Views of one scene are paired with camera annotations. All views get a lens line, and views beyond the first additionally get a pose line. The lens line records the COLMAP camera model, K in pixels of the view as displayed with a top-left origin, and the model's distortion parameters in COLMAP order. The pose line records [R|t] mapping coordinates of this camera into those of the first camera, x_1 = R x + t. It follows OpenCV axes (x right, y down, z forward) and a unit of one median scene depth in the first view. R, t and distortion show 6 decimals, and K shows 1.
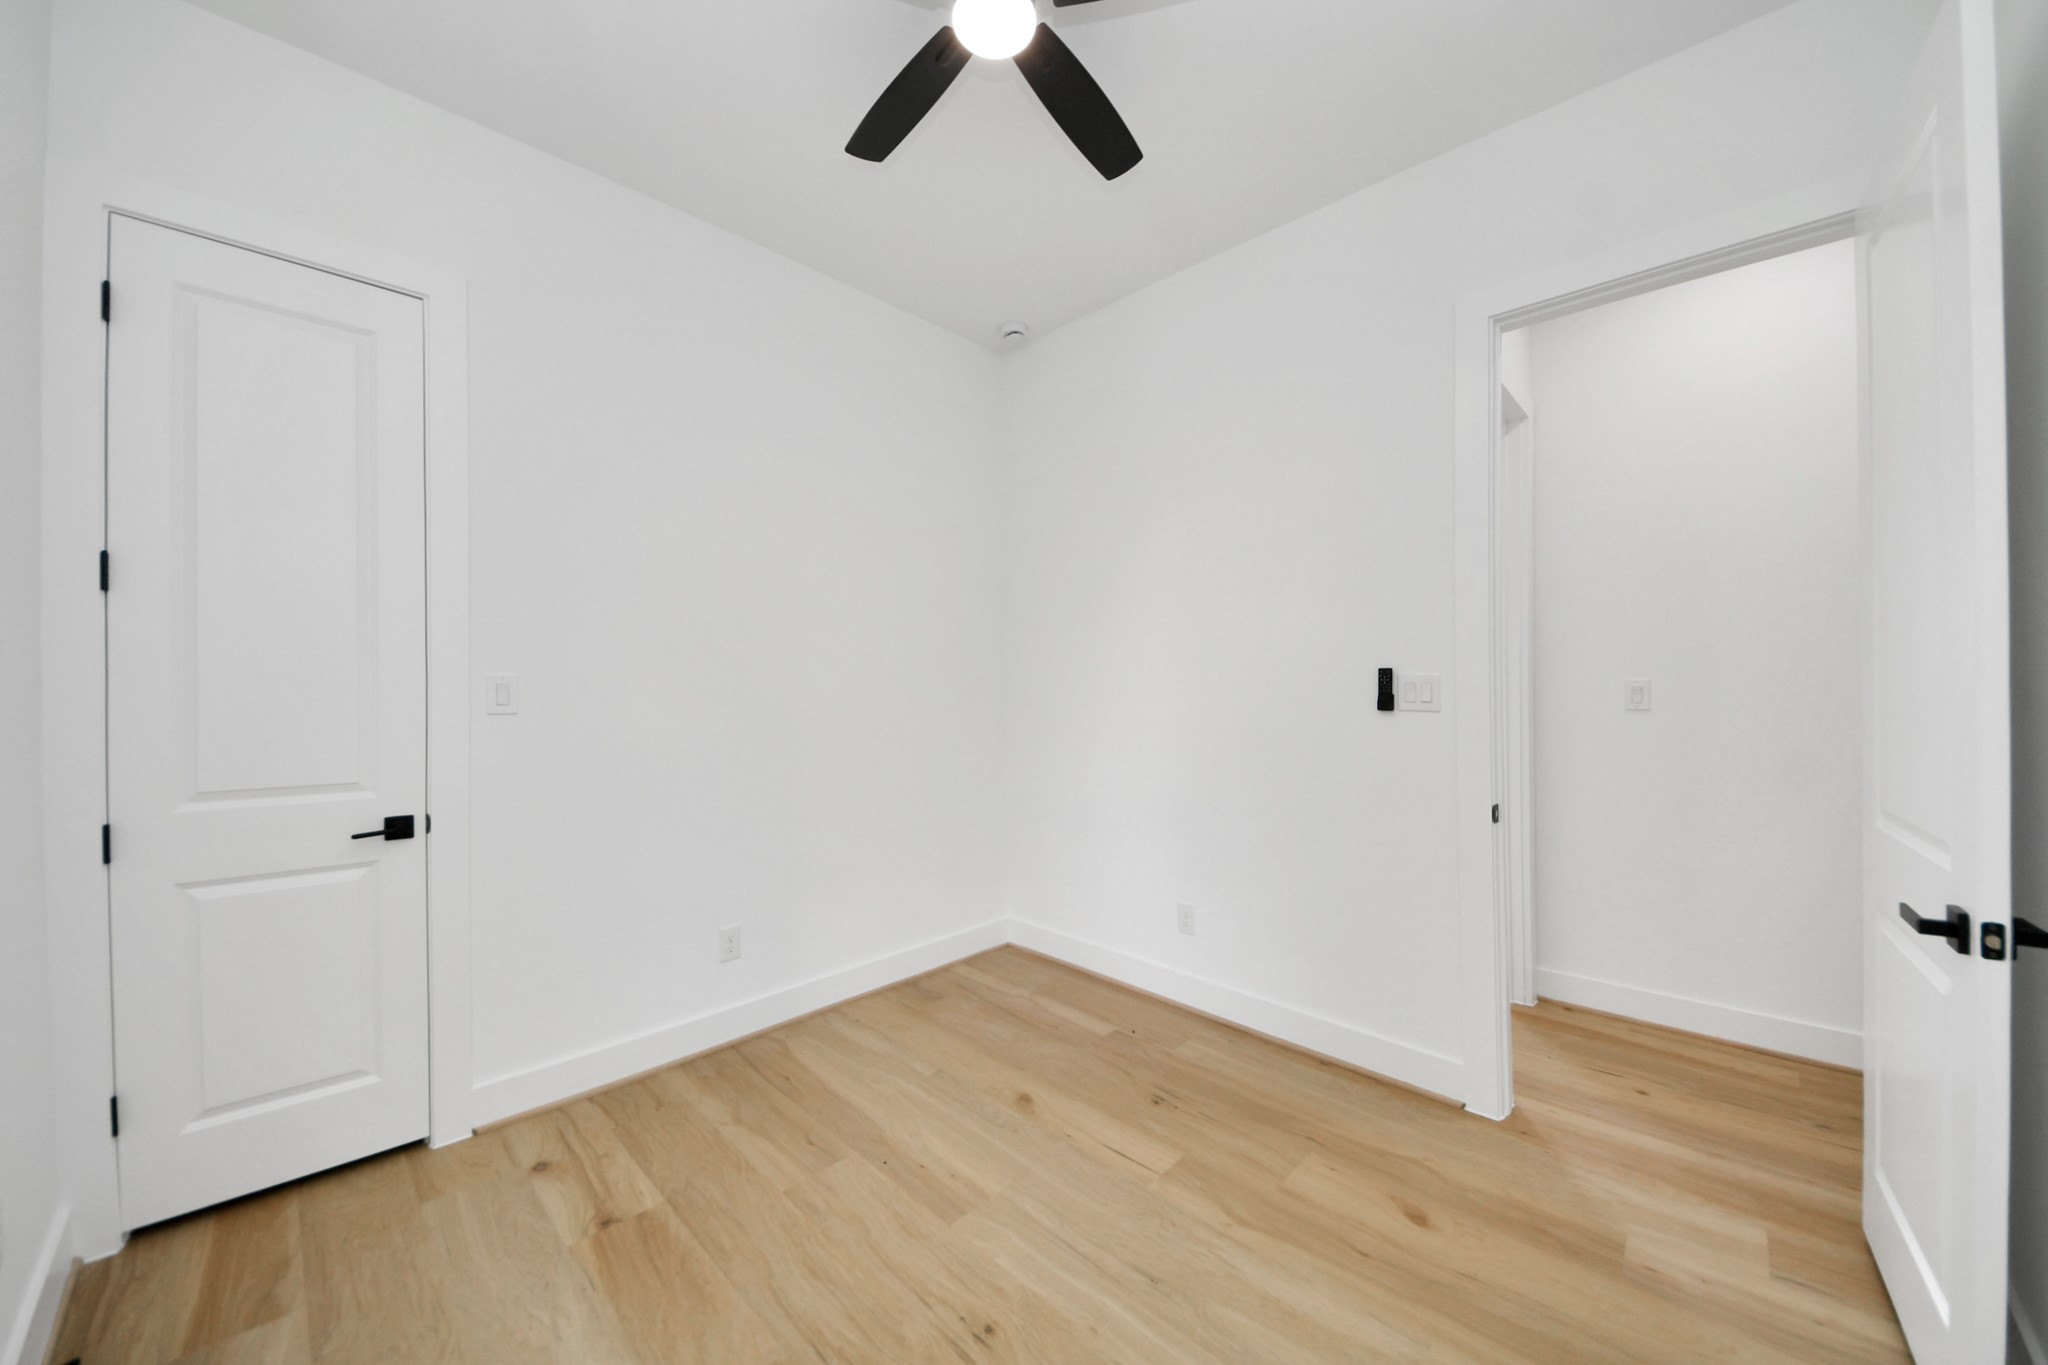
lens RADIAL K [[721.0, 0, 1013.6], [0, 721.0, 681.1], [0, 0, 1]] dist [0.025261, -0.017412]
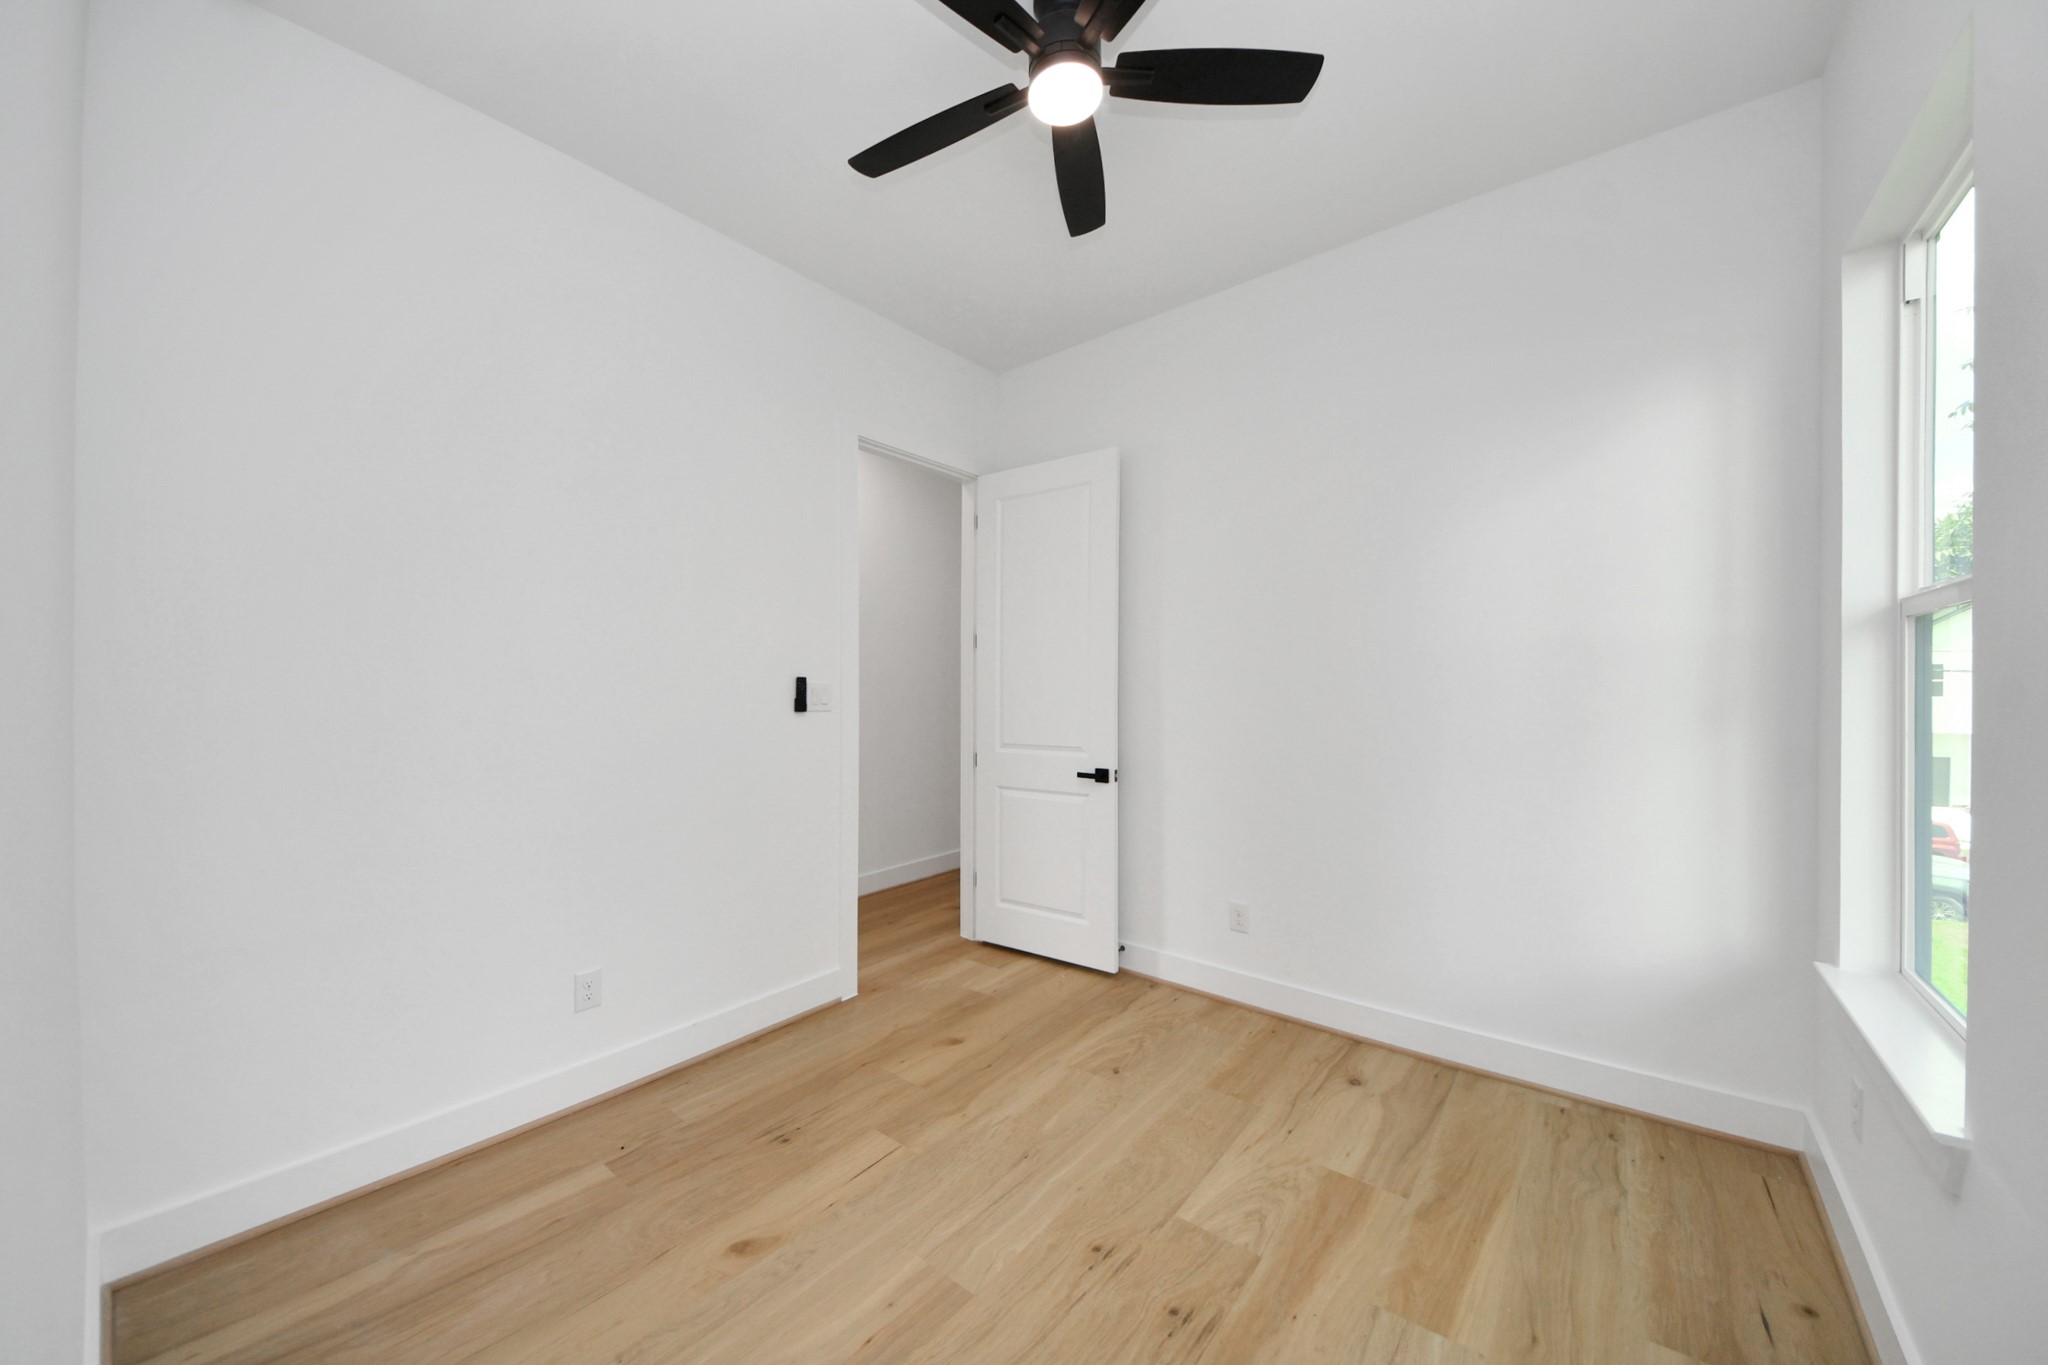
lens RADIAL K [[721.0, 0, 1013.6], [0, 721.0, 681.1], [0, 0, 1]] dist [0.025261, -0.017412]
pose [[-0.076270, 0.004893, 0.997075, -0.960145], [-0.005470, 0.999971, -0.005326, -0.007377], [-0.997072, -0.005860, -0.076241, 0.990972]]
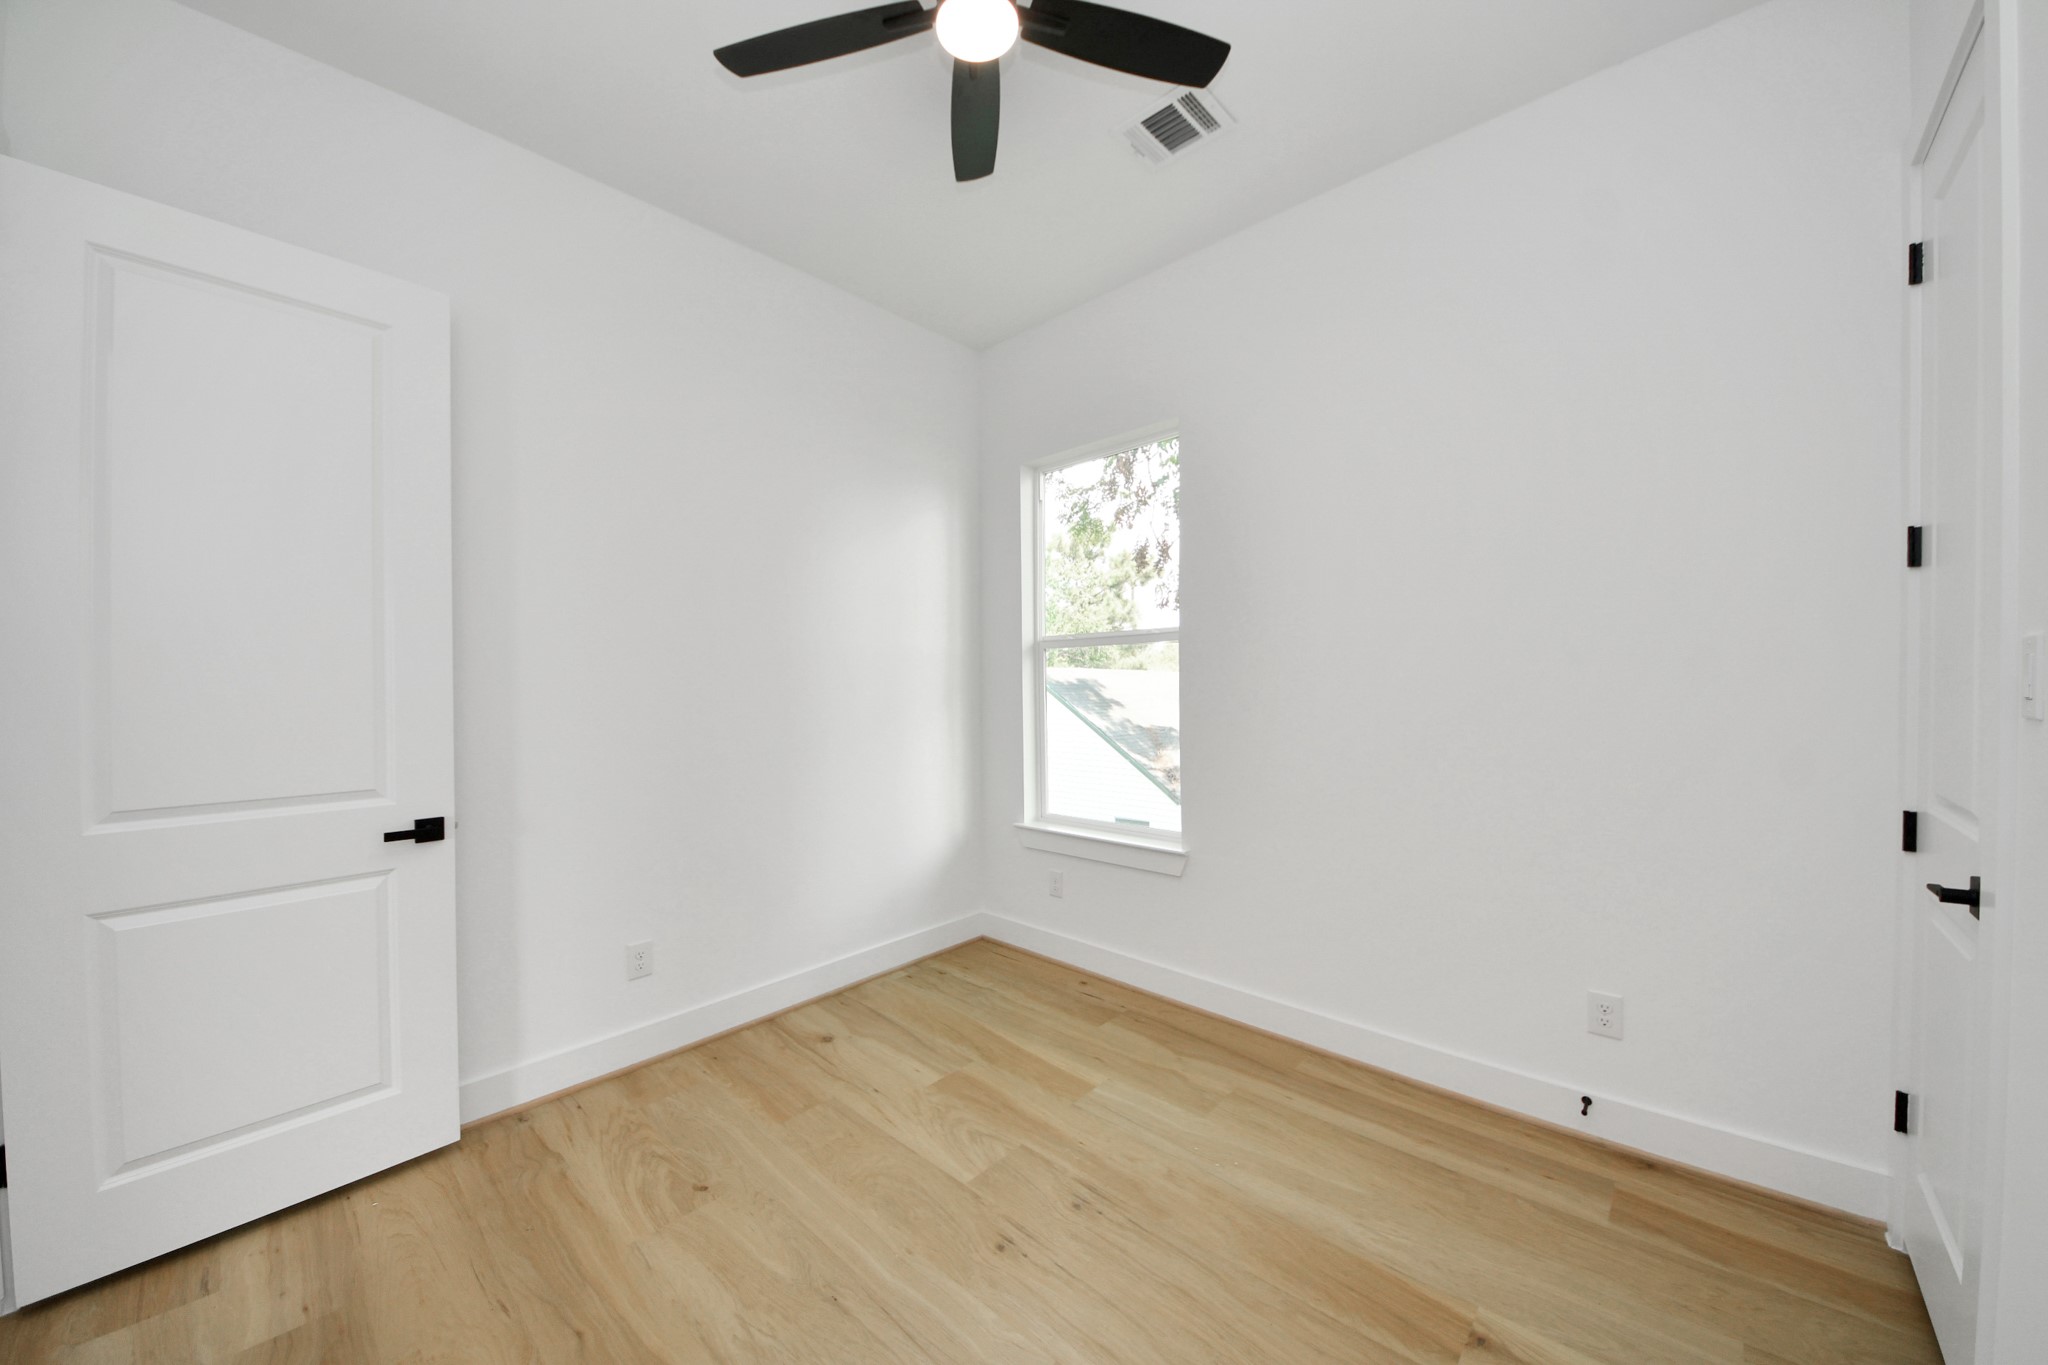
lens RADIAL K [[758.7, 0, 968.0], [0, 758.7, 687.1], [0, 0, 1]] dist [0.093432, -0.041943]
pose [[-0.999741, 0.009443, 0.020697, -0.013133], [0.009322, 0.999939, -0.005920, 0.018617], [-0.020752, -0.005725, -0.999768, 1.805499]]
